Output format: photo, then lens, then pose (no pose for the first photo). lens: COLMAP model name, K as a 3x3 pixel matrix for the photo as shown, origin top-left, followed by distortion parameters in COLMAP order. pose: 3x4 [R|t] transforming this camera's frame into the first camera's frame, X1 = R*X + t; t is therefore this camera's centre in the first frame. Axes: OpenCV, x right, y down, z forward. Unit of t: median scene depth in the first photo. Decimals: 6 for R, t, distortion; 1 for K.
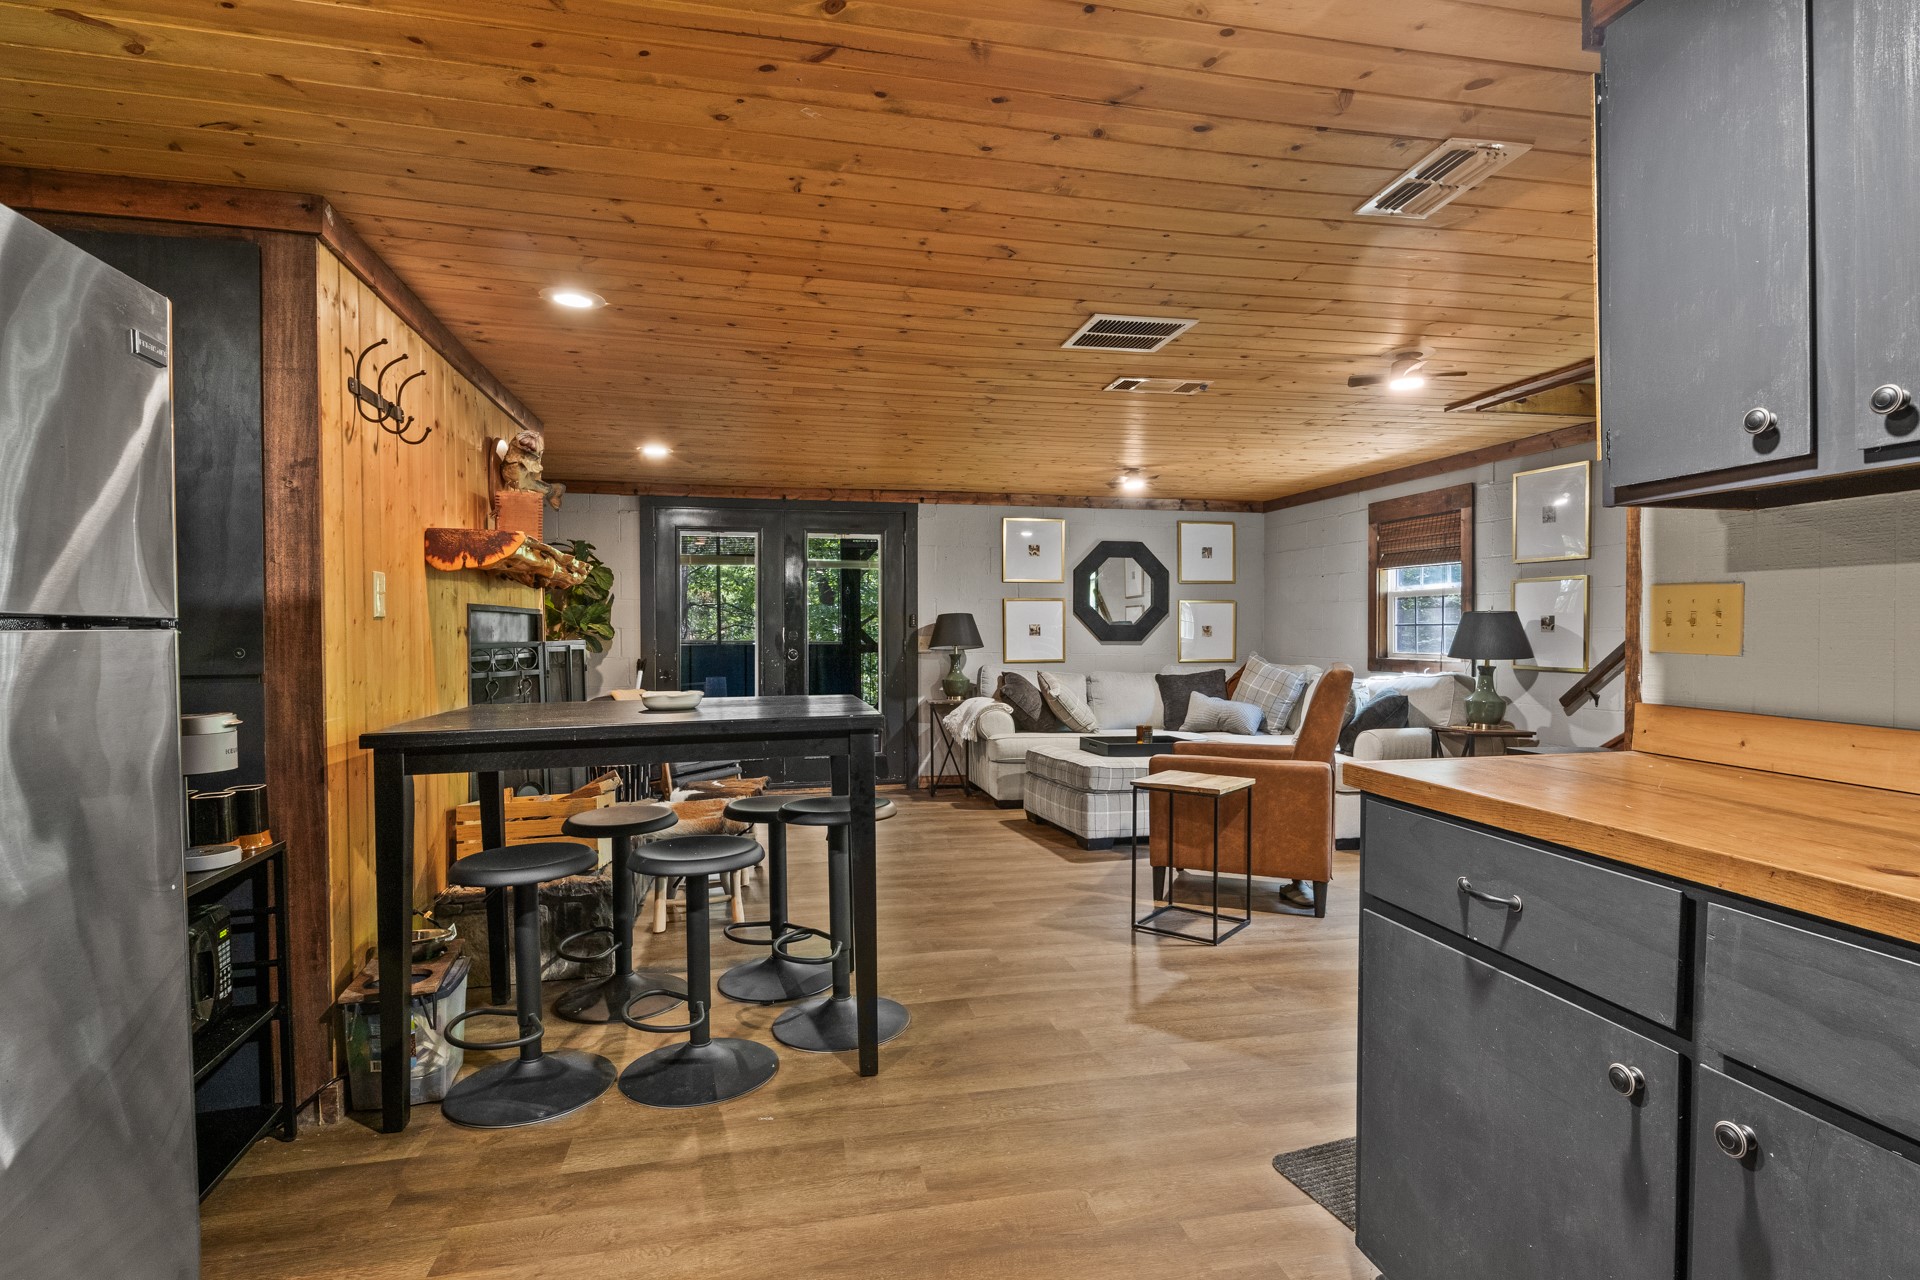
lens RADIAL K [[967.5, 0, 966.9], [0, 967.5, 639.5], [0, 0, 1]] dist [-0.002745, -0.000466]
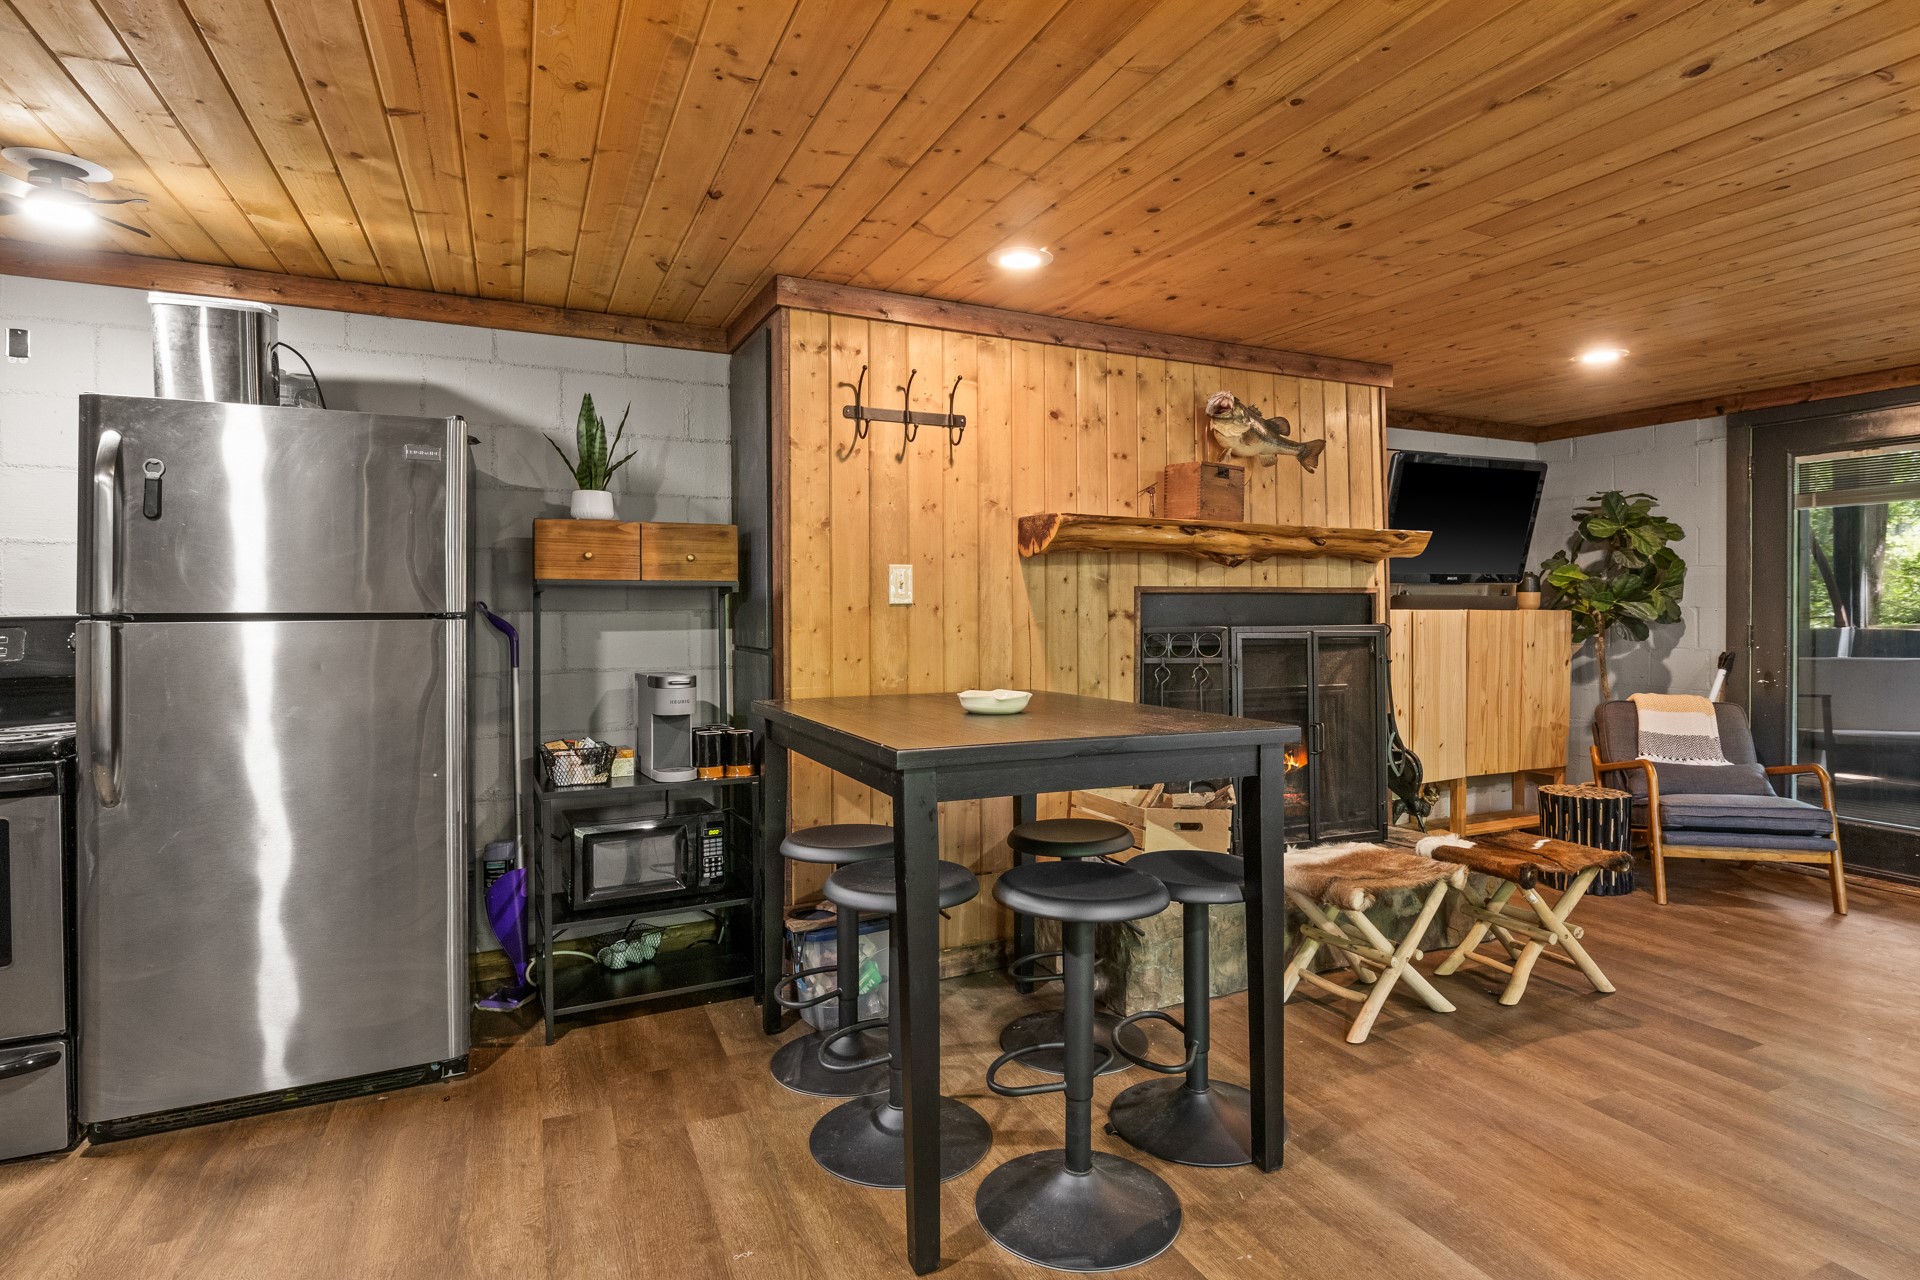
lens RADIAL K [[967.5, 0, 953.5], [0, 967.5, 608.1], [0, 0, 1]] dist [-0.002745, -0.000466]
pose [[0.224966, 0.003624, -0.974360, 0.252229], [-0.007809, 0.999968, 0.001916, -0.009825], [0.974335, 0.007178, 0.224987, 0.380553]]
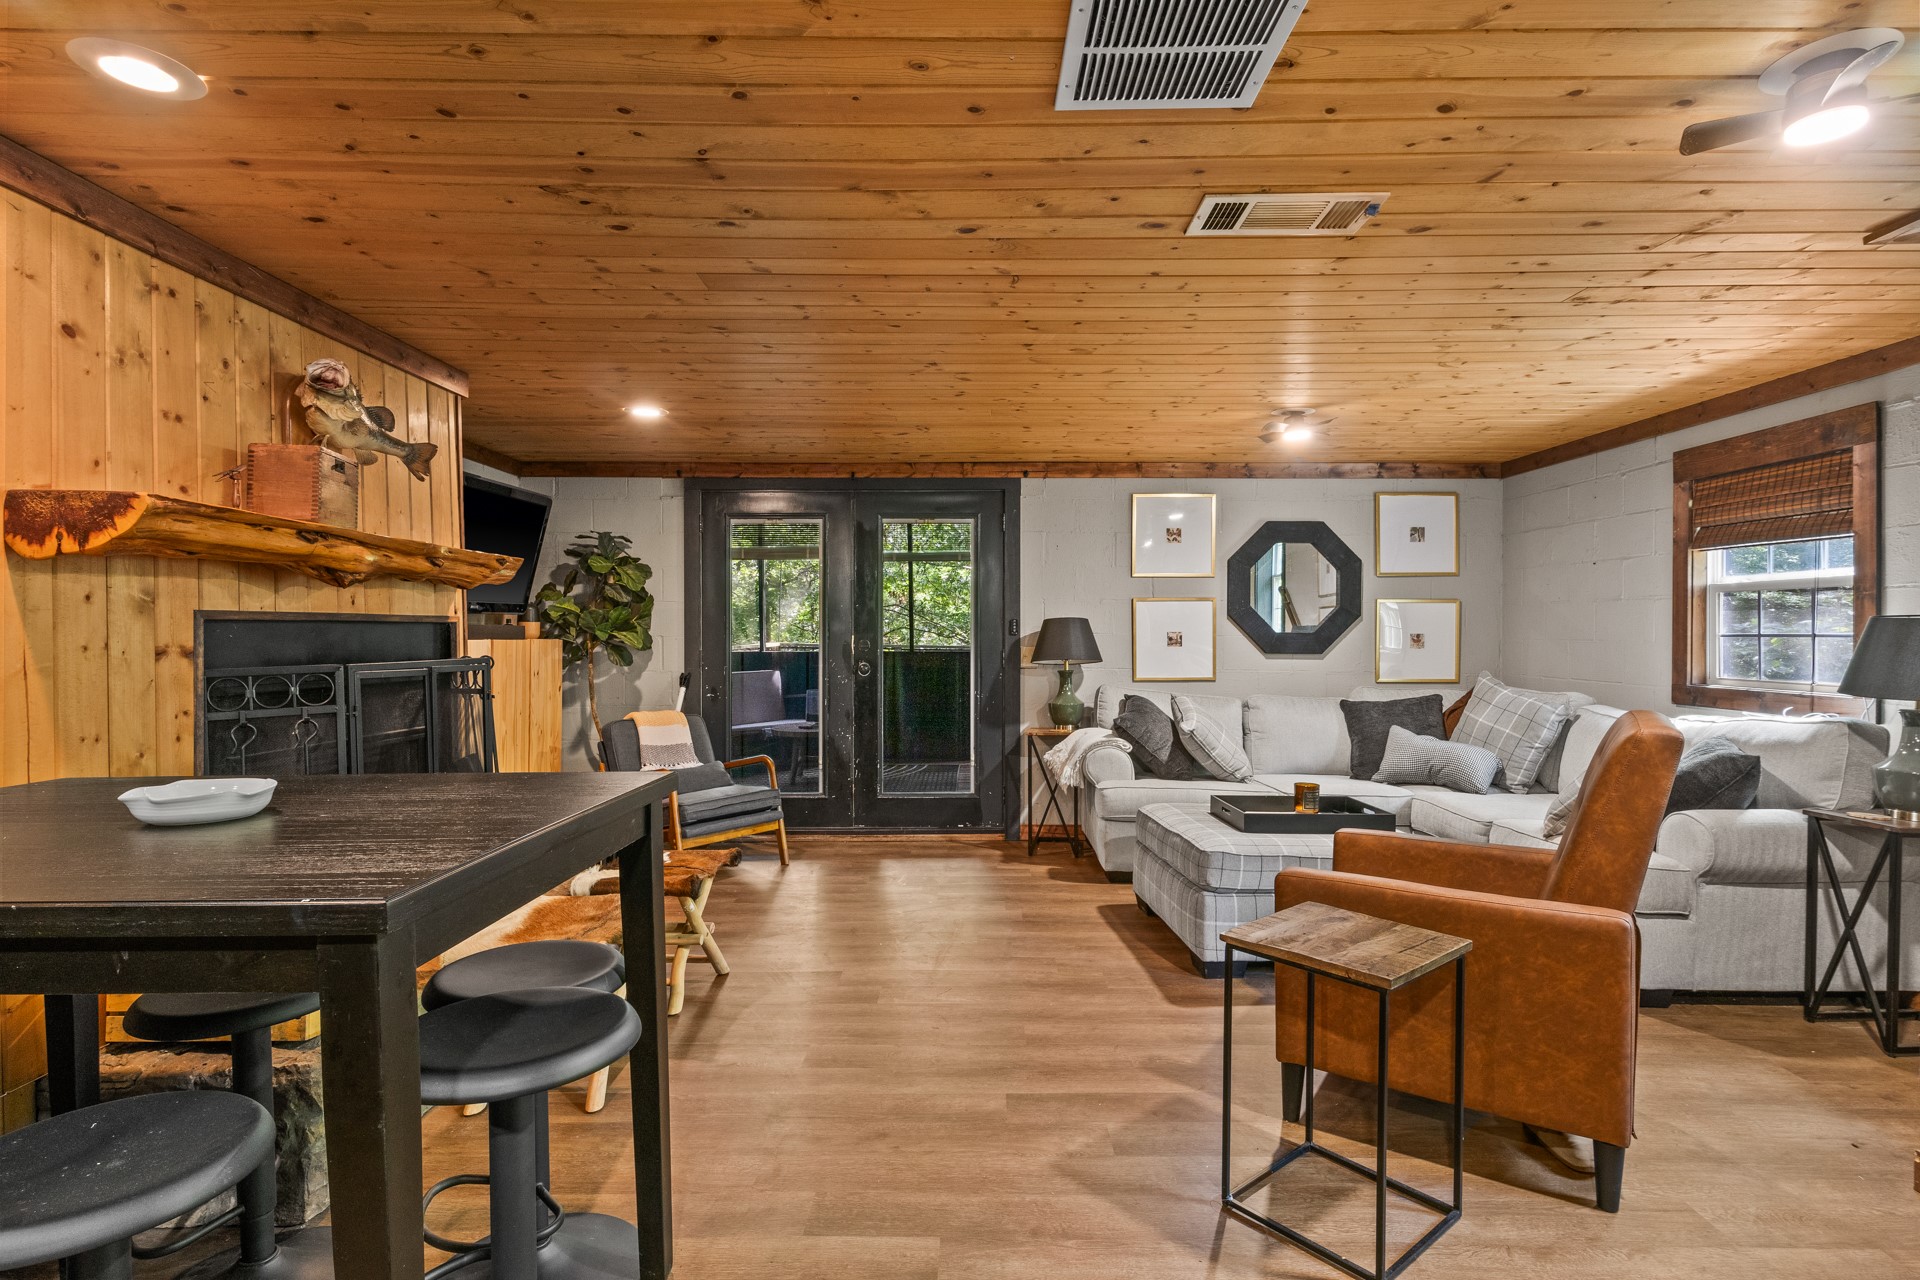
lens RADIAL K [[967.5, 0, 964.0], [0, 967.5, 636.2], [0, 0, 1]] dist [-0.002745, -0.000466]
pose [[0.976966, 0.002691, -0.213378, 0.094373], [-0.003526, 0.999988, -0.003533, -0.011620], [0.213366, 0.004204, 0.976963, 0.287837]]
